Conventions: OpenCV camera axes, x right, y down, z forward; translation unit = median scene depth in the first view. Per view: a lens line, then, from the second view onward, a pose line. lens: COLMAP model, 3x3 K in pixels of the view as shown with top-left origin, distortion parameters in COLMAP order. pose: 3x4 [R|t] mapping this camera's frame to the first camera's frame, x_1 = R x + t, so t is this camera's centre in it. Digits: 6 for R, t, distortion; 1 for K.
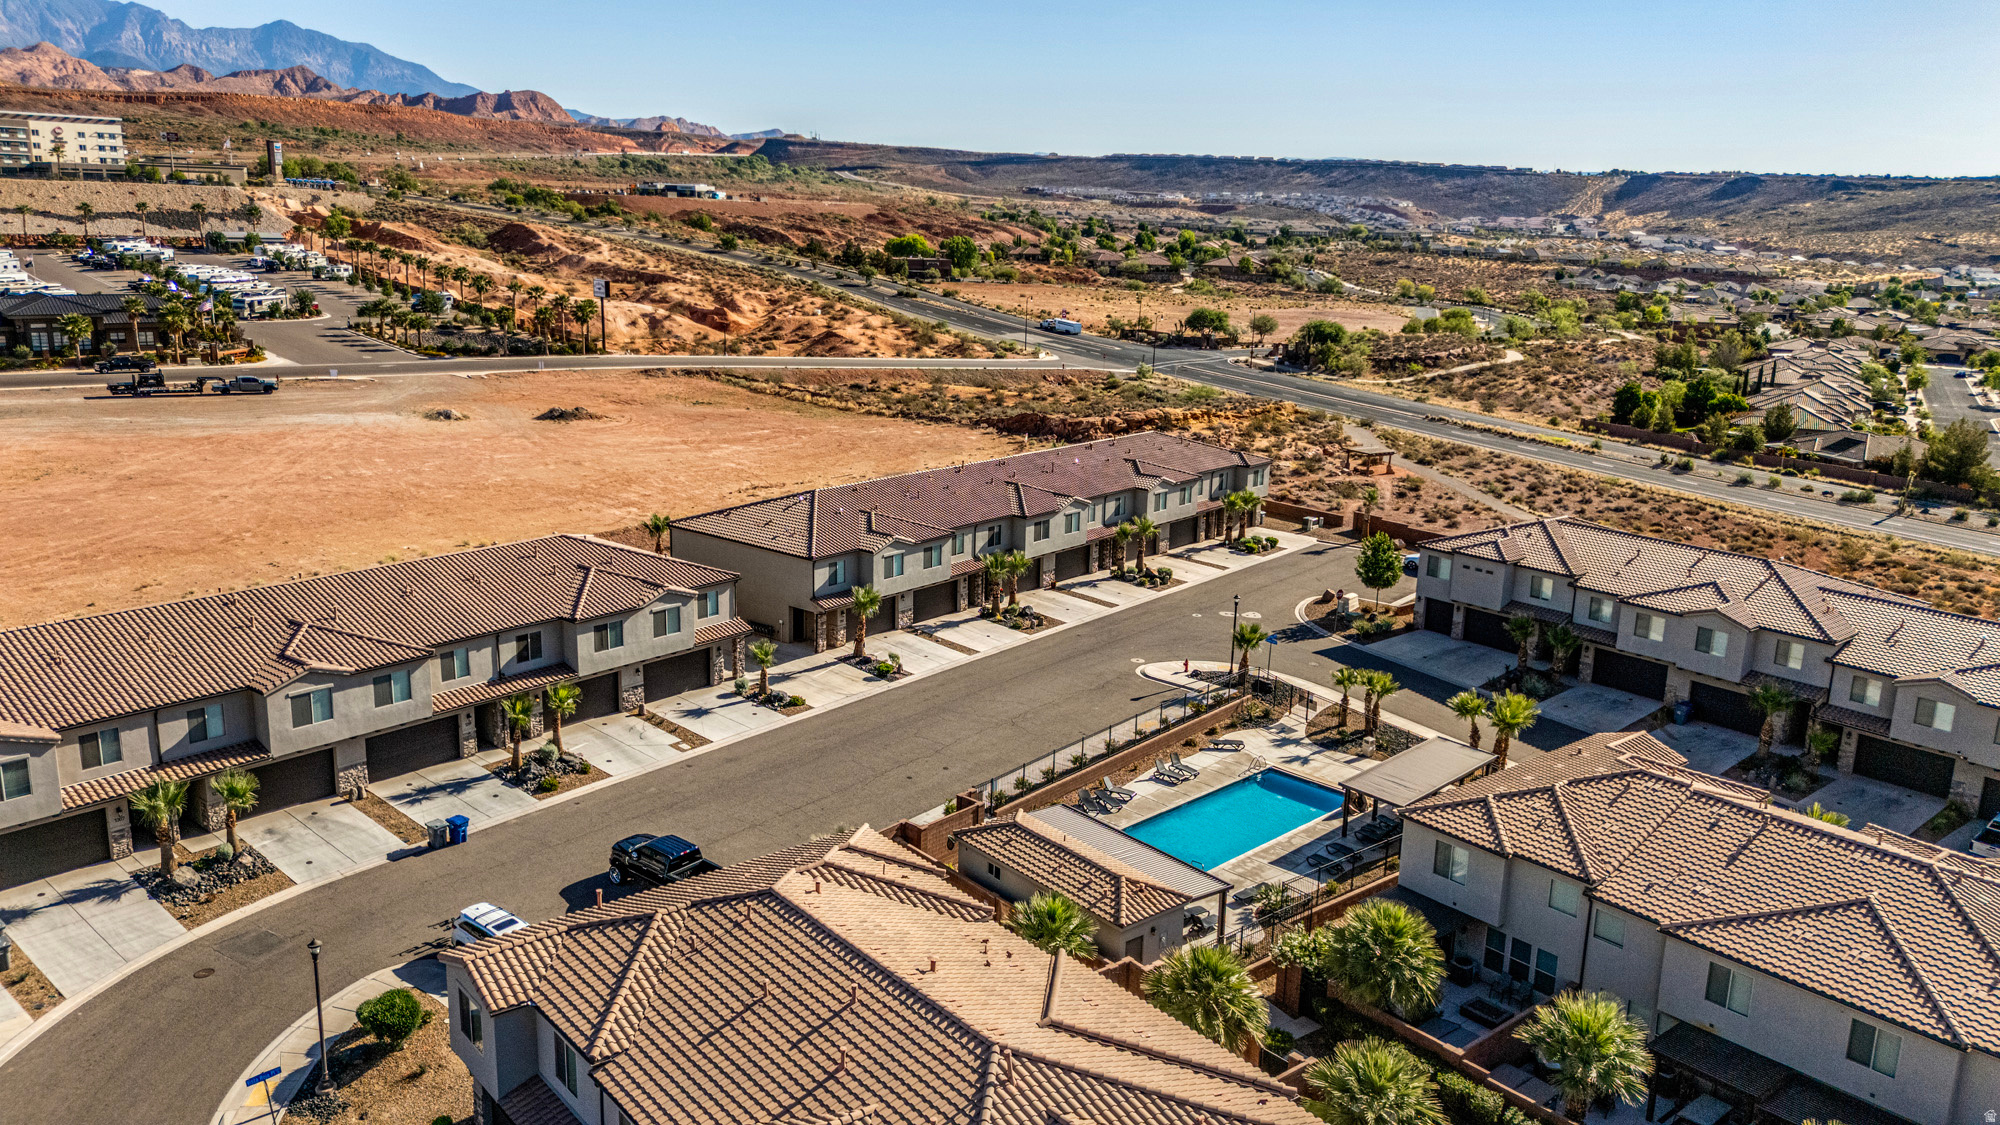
lens RADIAL K [[1460.9, 0, 1006.0], [0, 1460.9, 598.6], [0, 0, 1]] dist [0.100737, -0.111493]
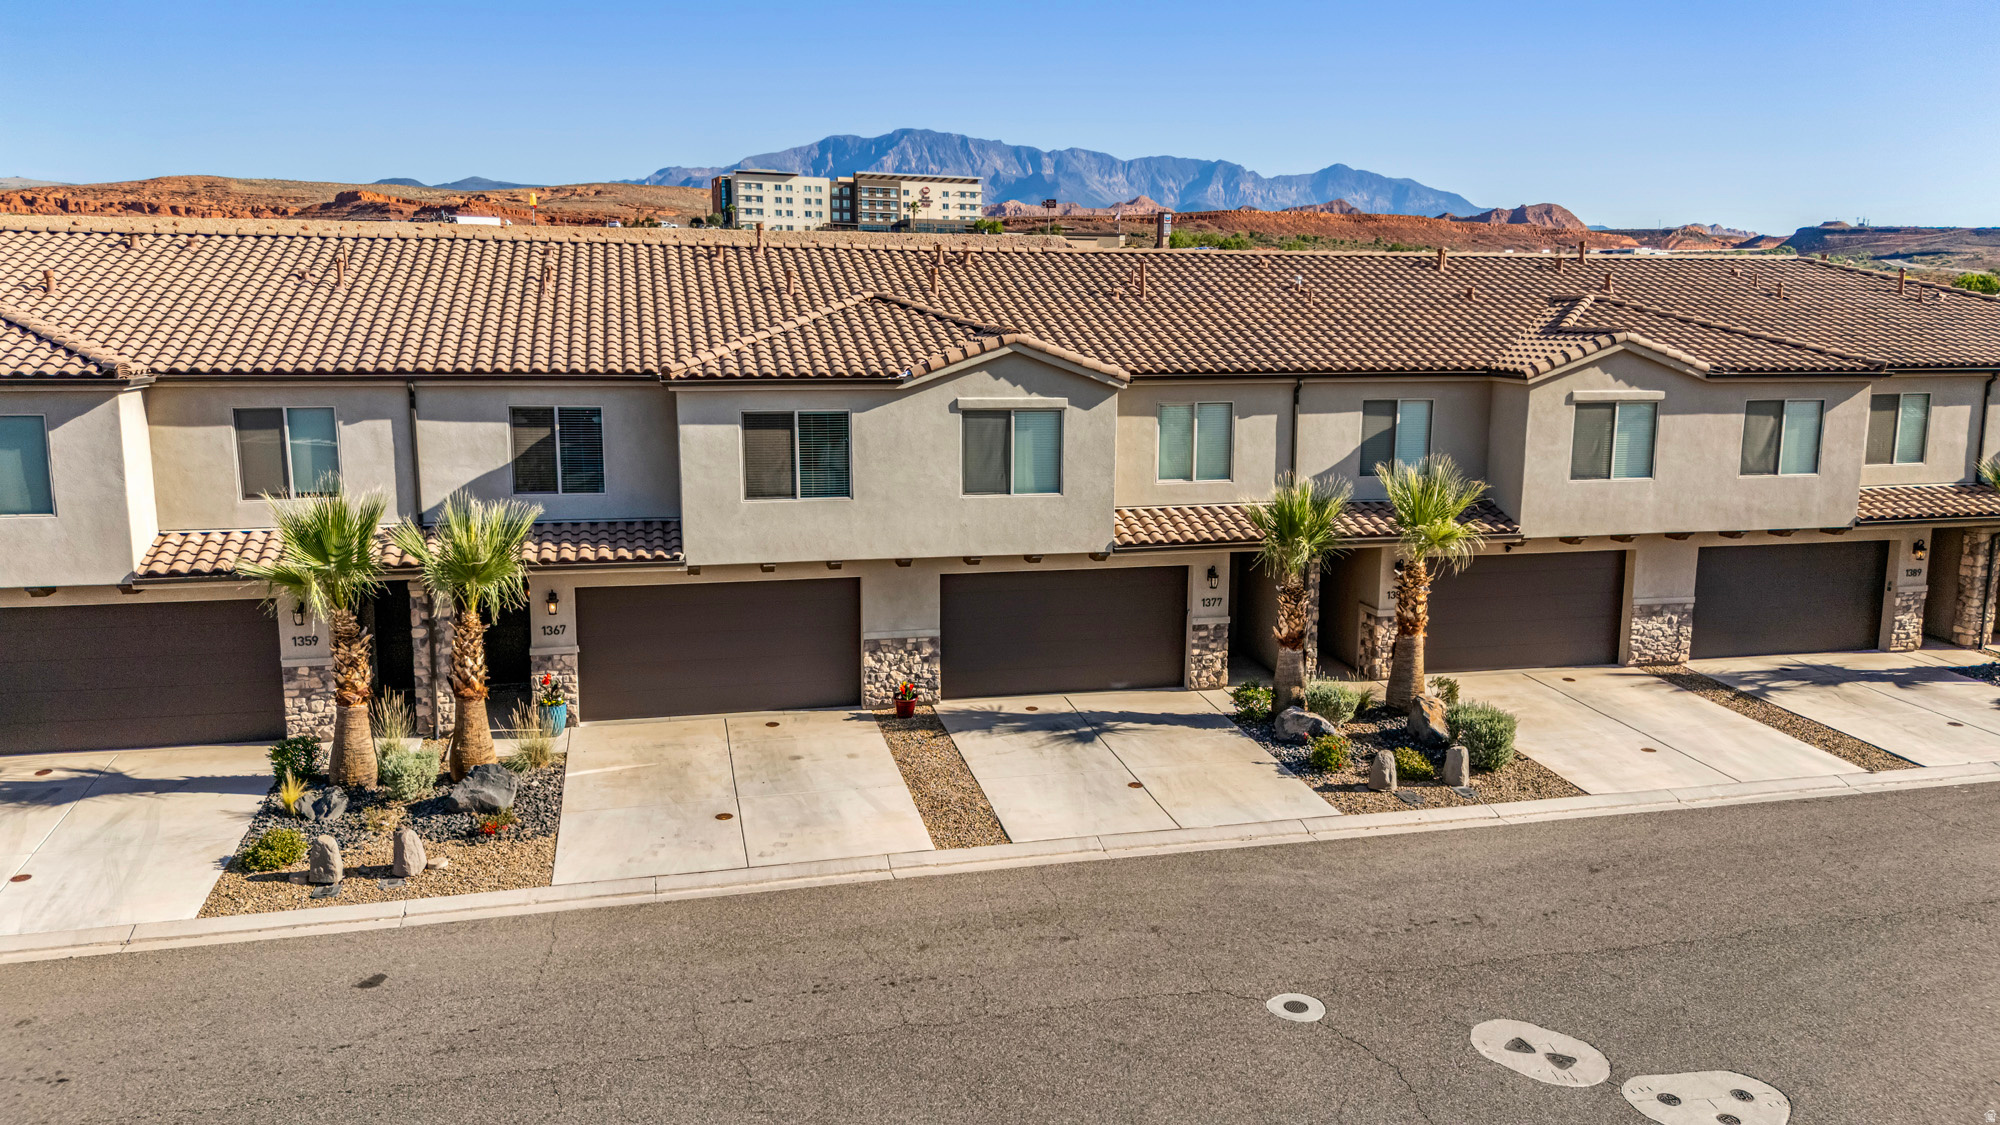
lens RADIAL K [[1460.9, 0, 1006.0], [0, 1460.9, 598.6], [0, 0, 1]] dist [0.100737, -0.111493]
pose [[0.799190, 0.097216, -0.593165, 0.053478], [-0.142205, 0.989399, -0.029441, -0.006251], [0.584015, 0.107880, 0.804543, 0.230275]]
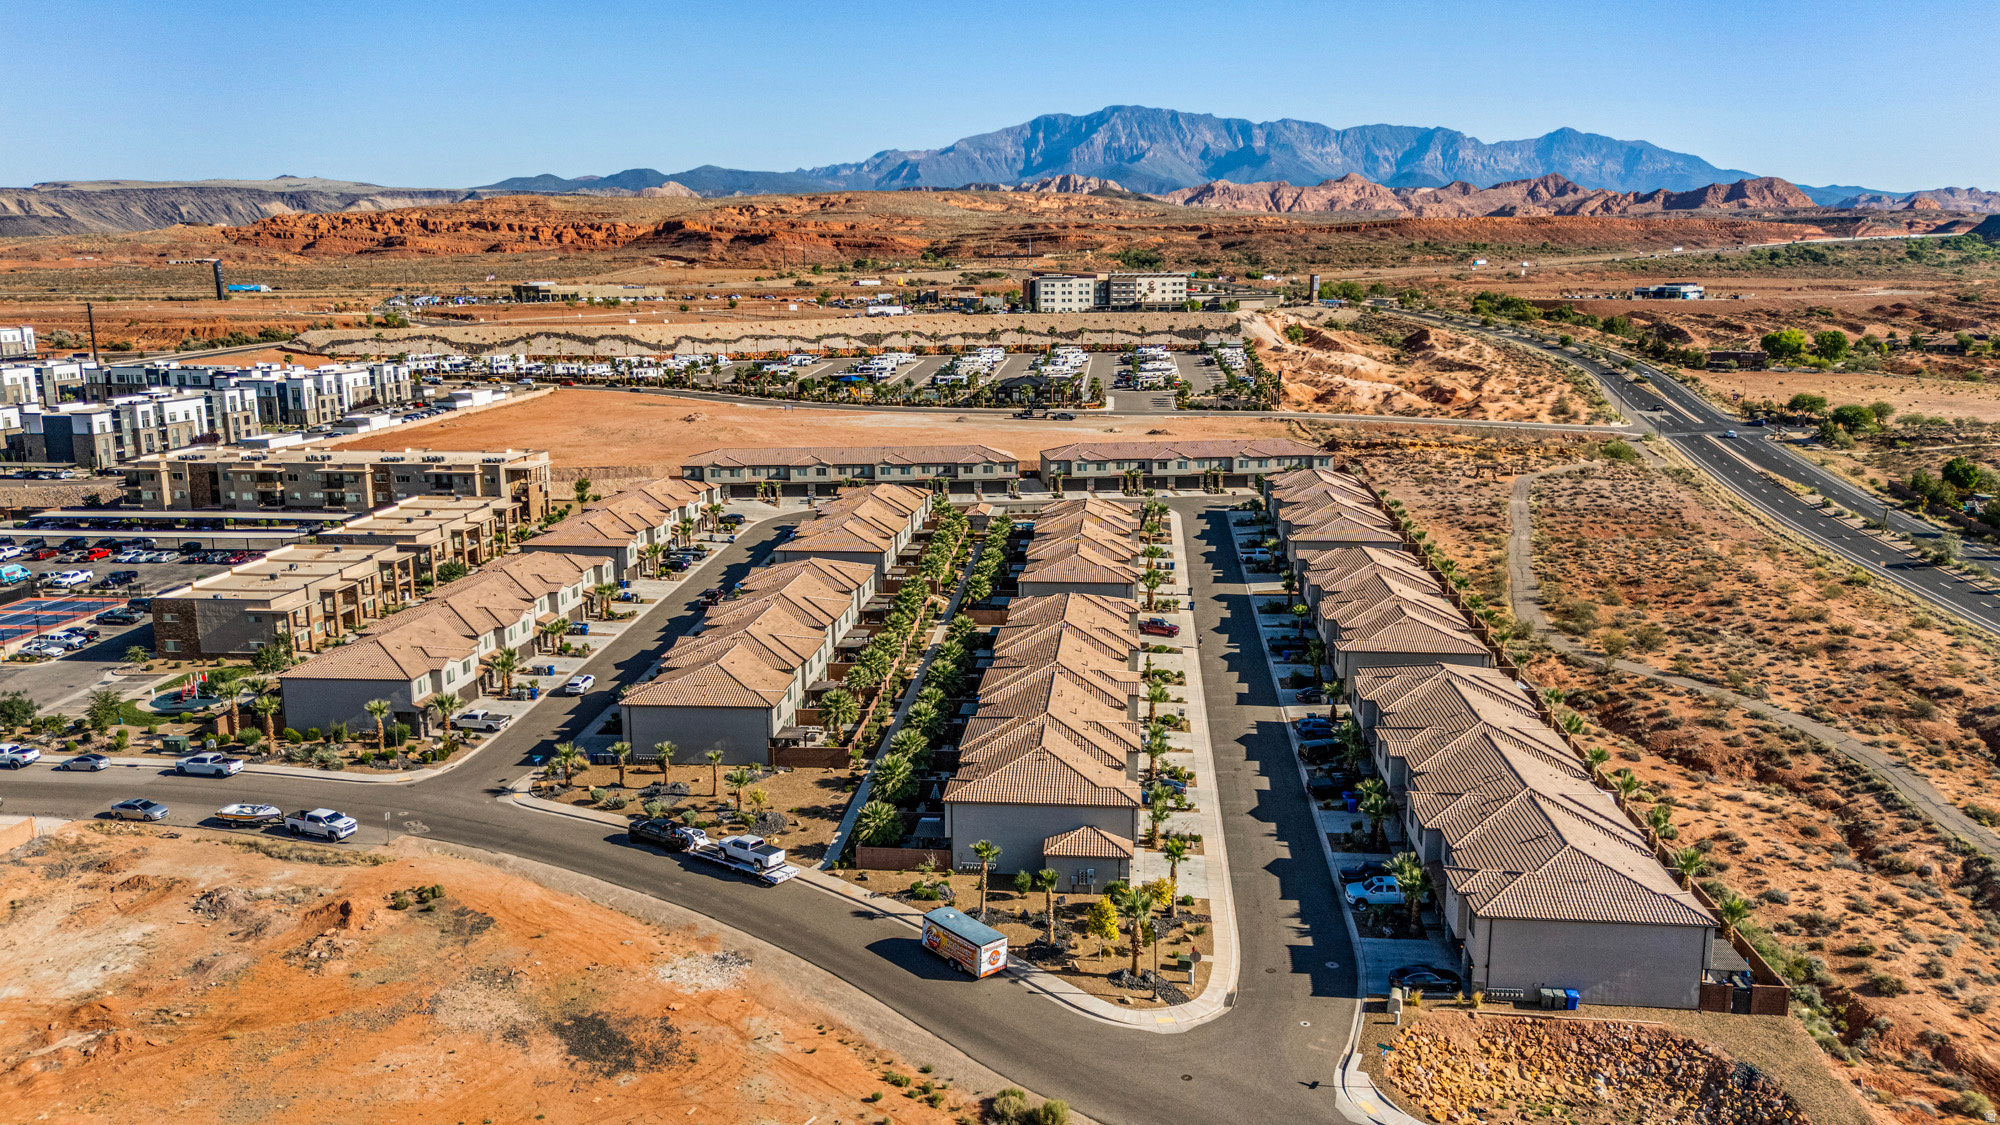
lens RADIAL K [[1460.9, 0, 1006.0], [0, 1460.9, 598.6], [0, 0, 1]] dist [0.100737, -0.111493]
pose [[0.709436, 0.121068, -0.694293, 0.466568], [-0.160268, 0.987038, 0.008352, 0.058735], [0.686305, 0.105348, 0.719644, -0.295856]]
